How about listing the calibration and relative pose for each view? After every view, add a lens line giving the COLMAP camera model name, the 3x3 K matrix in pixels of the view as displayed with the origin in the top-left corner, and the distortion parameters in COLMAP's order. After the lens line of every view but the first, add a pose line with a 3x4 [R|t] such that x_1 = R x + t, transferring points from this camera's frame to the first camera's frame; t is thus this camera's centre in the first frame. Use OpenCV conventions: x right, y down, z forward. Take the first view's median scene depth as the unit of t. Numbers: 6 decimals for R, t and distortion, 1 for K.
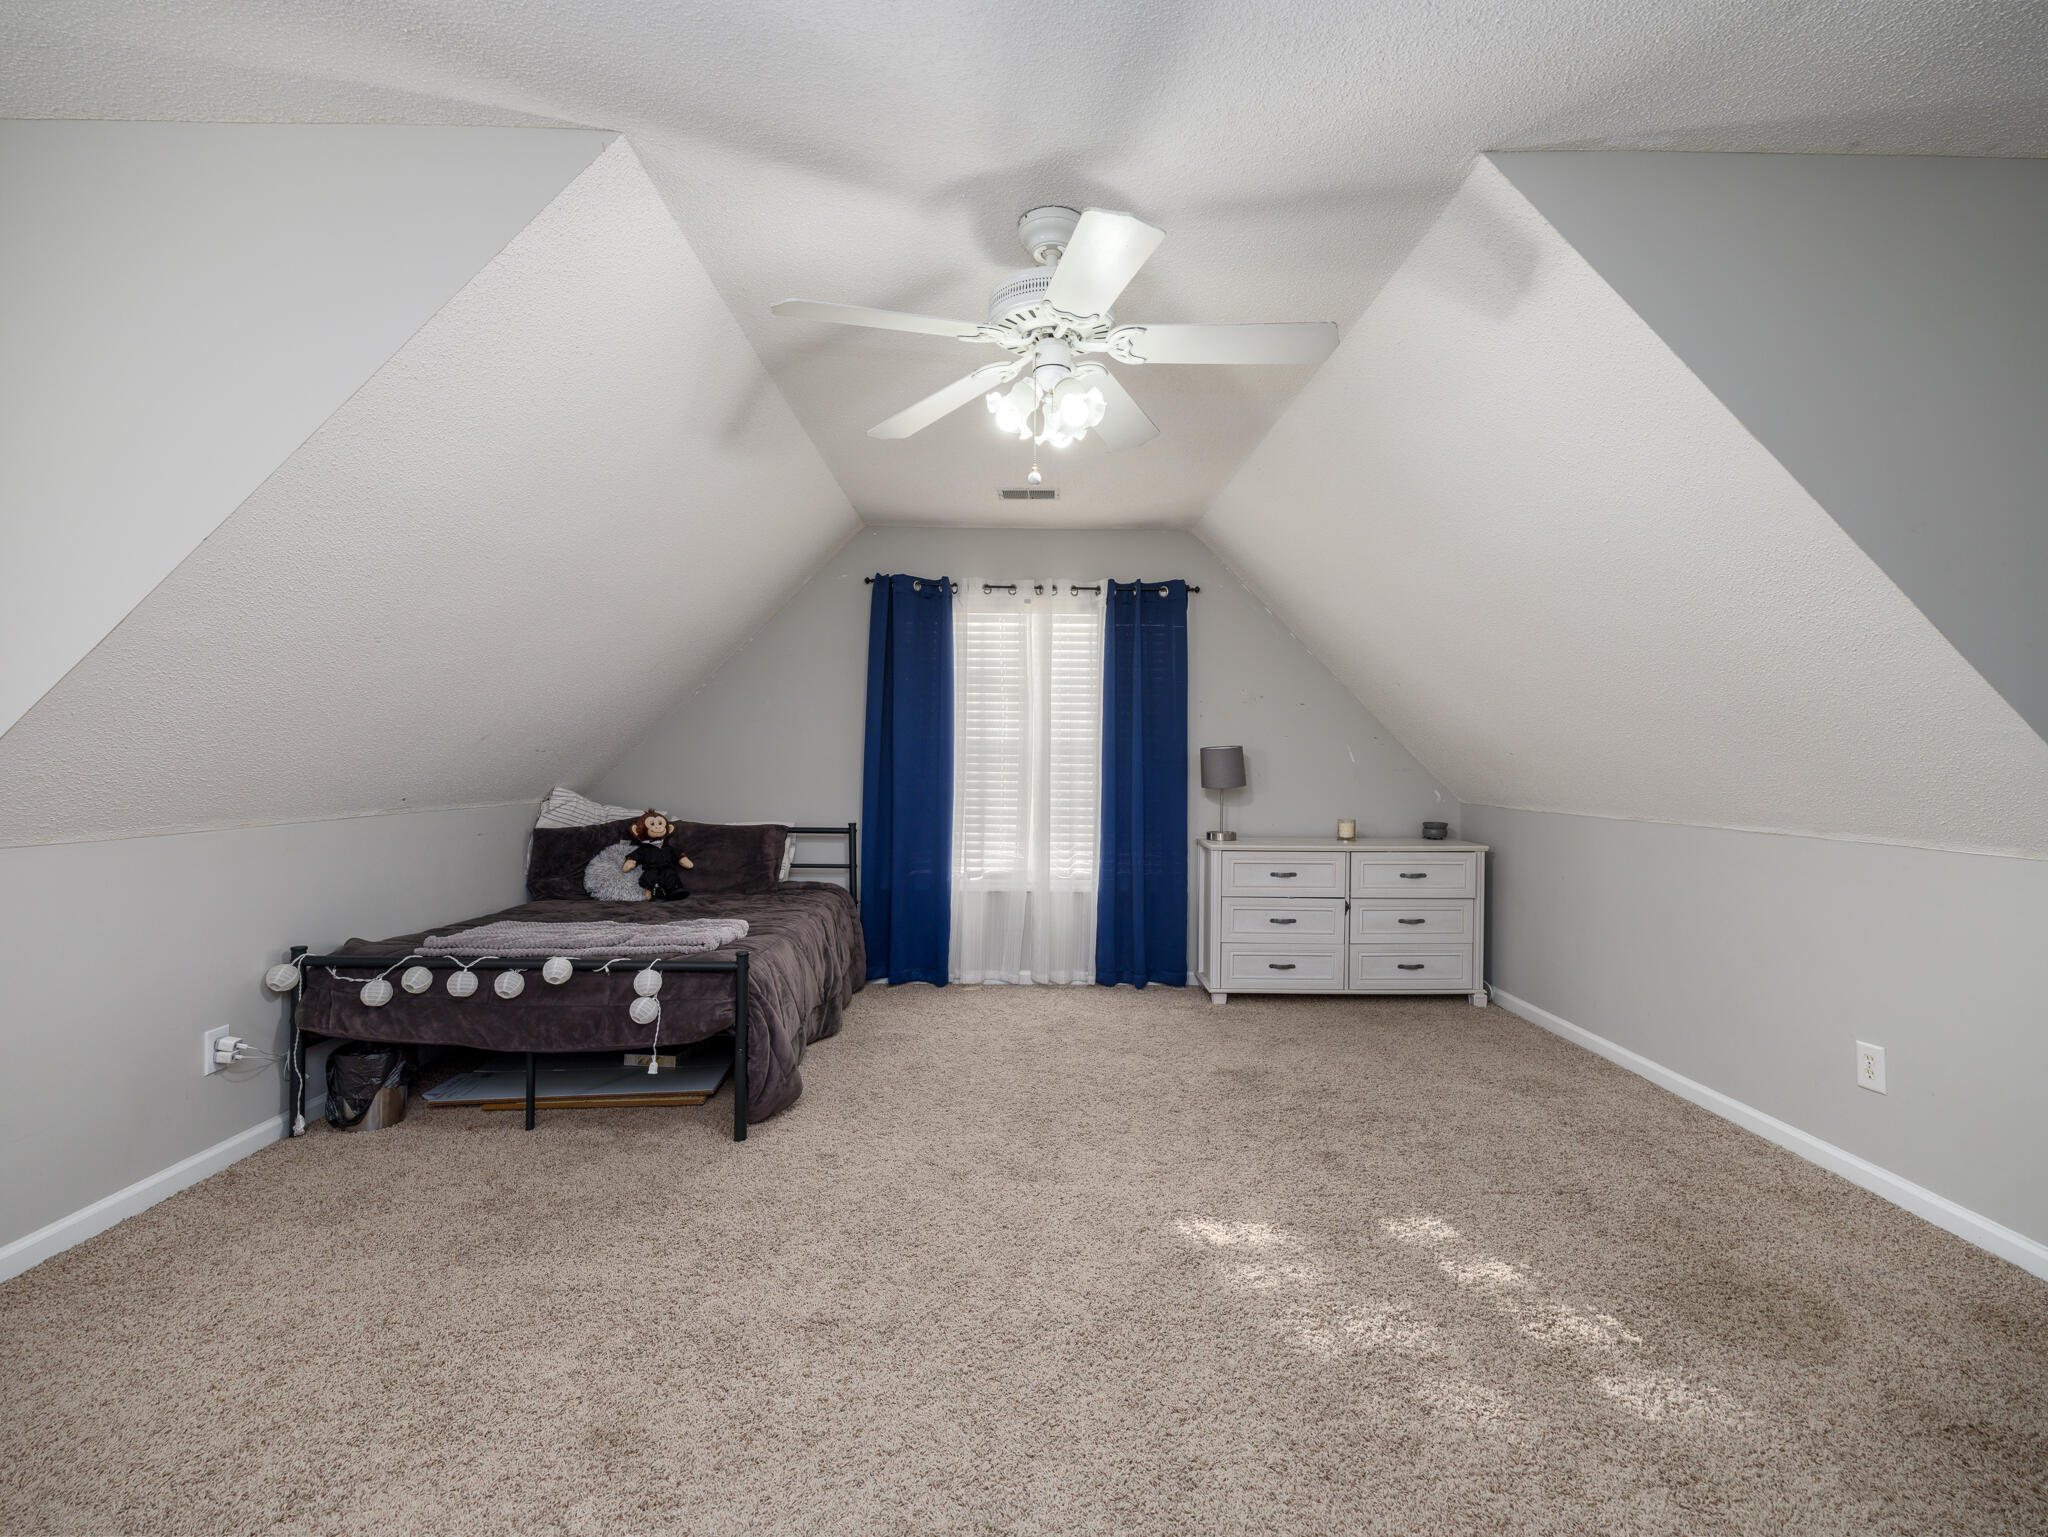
lens RADIAL K [[936.4, 0, 1024.0], [0, 936.4, 768.5], [0, 0, 1]] dist [0.000082, -0.000061]
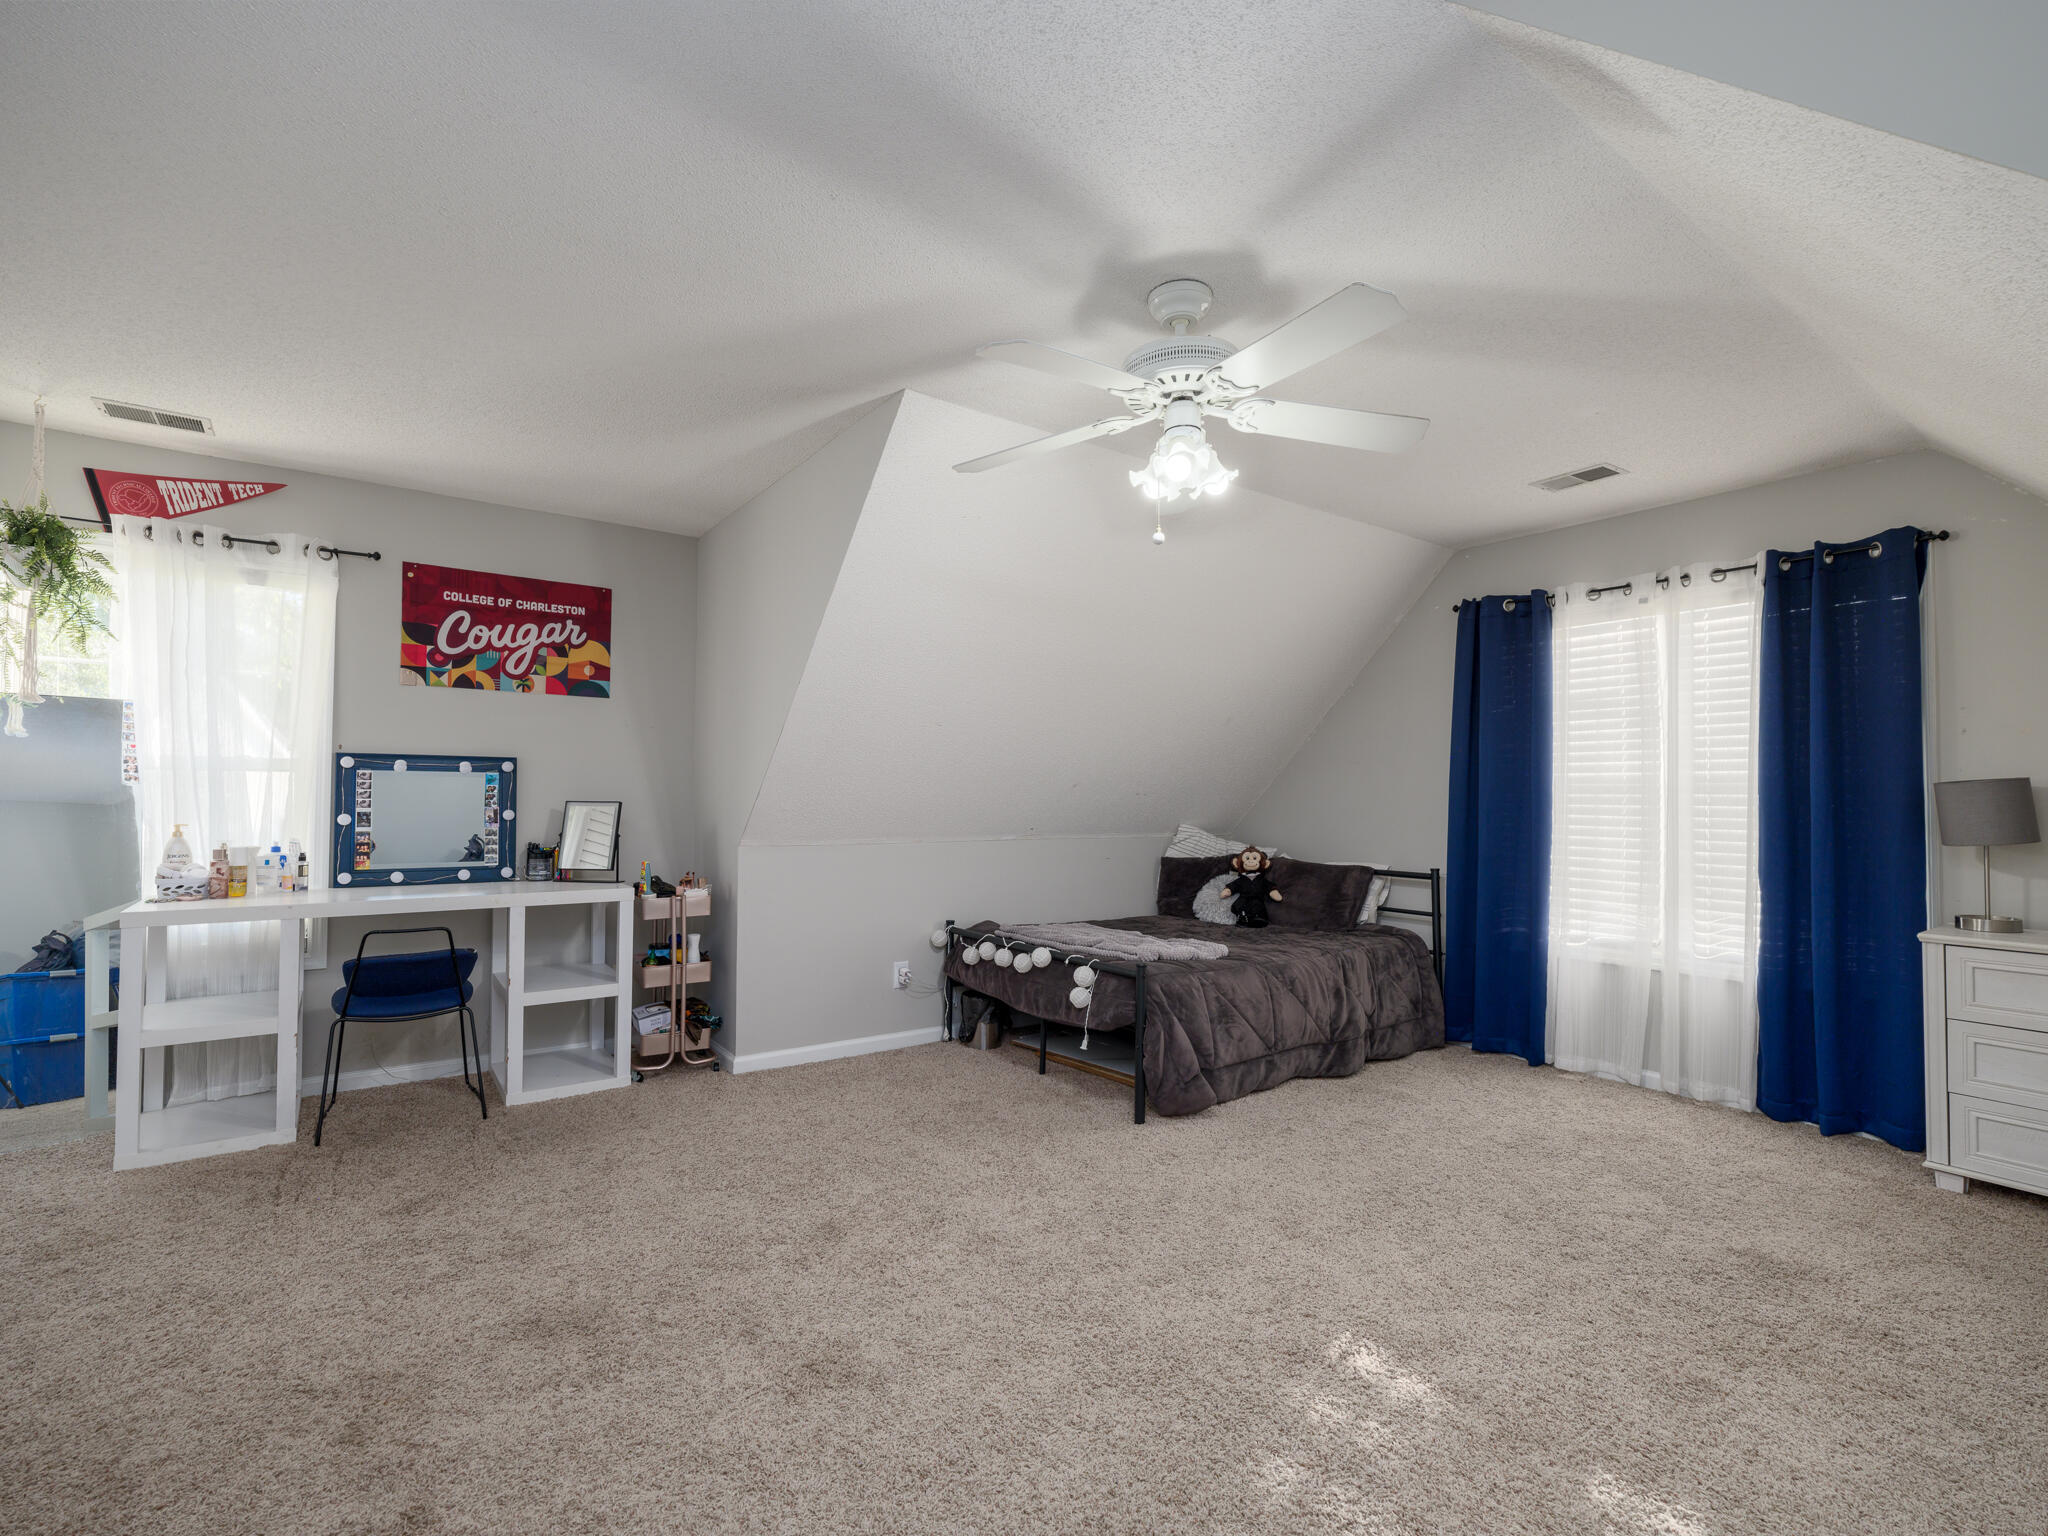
lens RADIAL K [[951.2, 0, 1023.5], [0, 951.2, 779.8], [0, 0, 1]] dist [-0.000350, 0.000294]
pose [[0.564410, -0.020246, -0.825246, 0.397323], [-0.008220, 0.999512, -0.030143, 0.001310], [0.825454, 0.023796, 0.563968, 0.126836]]
